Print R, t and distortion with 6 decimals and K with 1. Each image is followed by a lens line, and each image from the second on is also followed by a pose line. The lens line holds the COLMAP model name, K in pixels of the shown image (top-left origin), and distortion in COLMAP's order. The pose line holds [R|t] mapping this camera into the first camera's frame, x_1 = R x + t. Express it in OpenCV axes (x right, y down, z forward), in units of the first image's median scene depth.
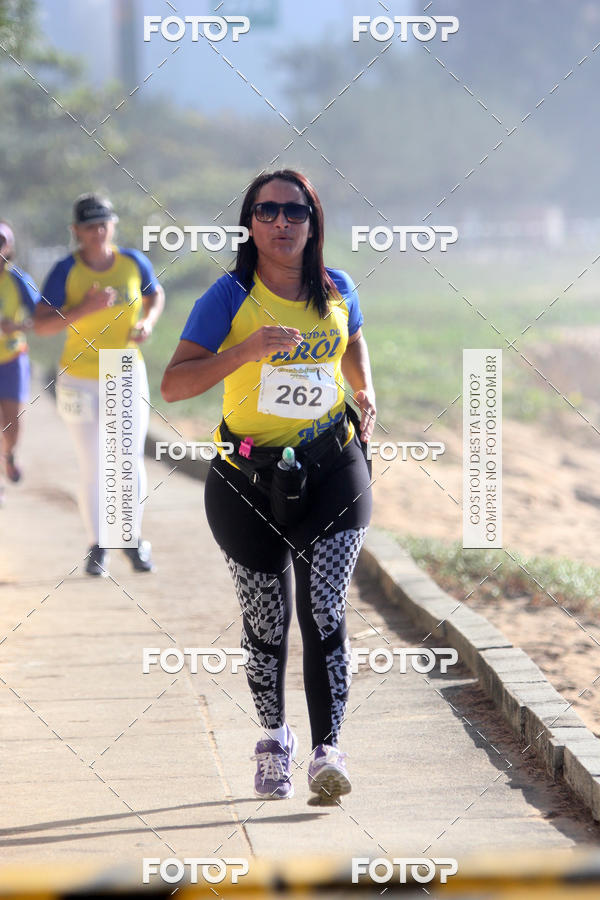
lens RADIAL K [[5671.9, 0, 300.0], [0, 5671.9, 450.0], [0, 0, 1]] dist [-0.250708, 16.003743]
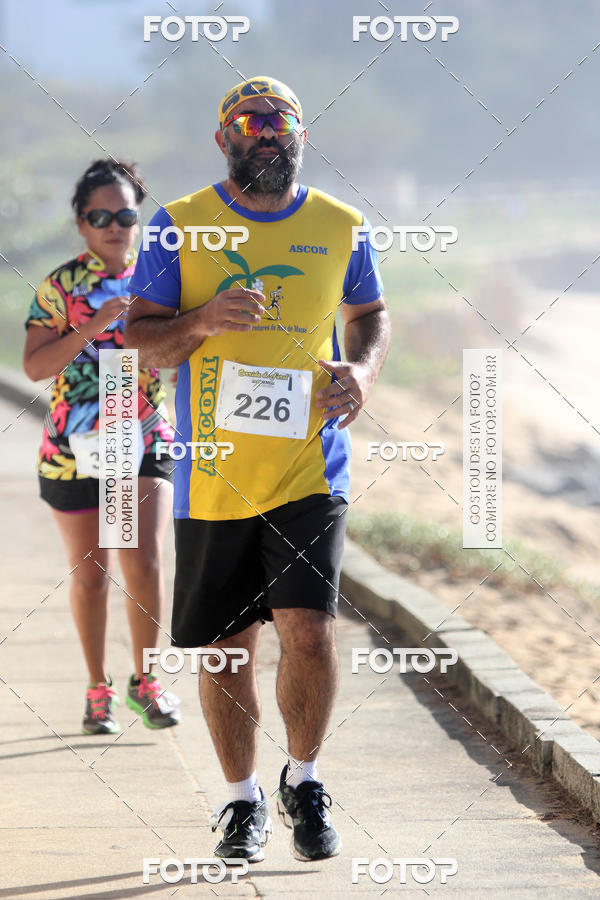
lens RADIAL K [[5452.7, 0, 300.0], [0, 5452.7, 450.0], [0, 0, 1]] dist [-0.326356, 9.309030]
pose [[0.999486, 0.008424, 0.030947, -0.022347], [-0.008662, 0.999934, 0.007580, -0.002718], [-0.030881, -0.007844, 0.999492, 0.084876]]
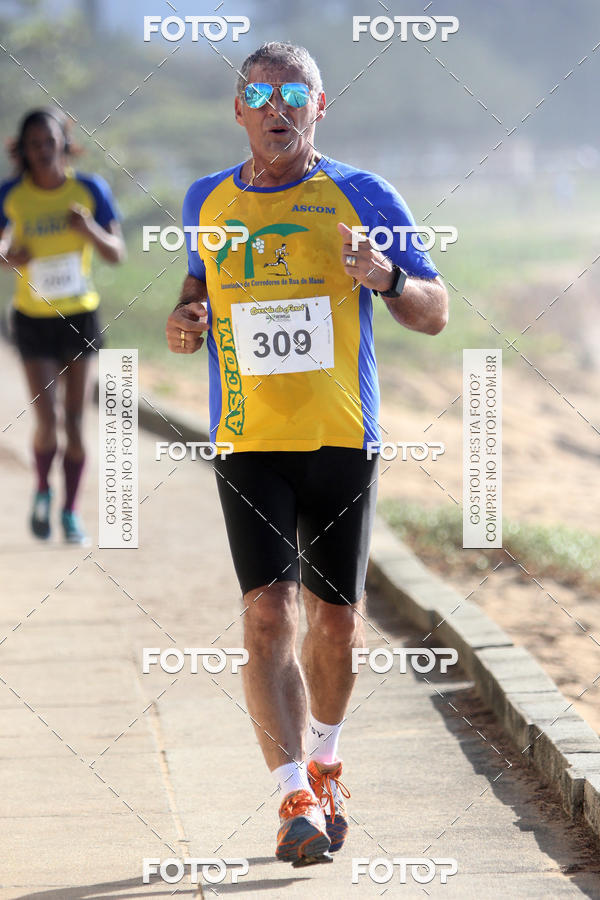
lens RADIAL K [[5588.1, 0, 300.0], [0, 5588.1, 450.0], [0, 0, 1]] dist [-0.376339, 6.486978]
pose [[0.999977, -0.002500, 0.006350, -0.000276], [0.002424, 0.999926, 0.011906, -0.005548], [-0.006379, -0.011890, 0.999909, 0.166709]]
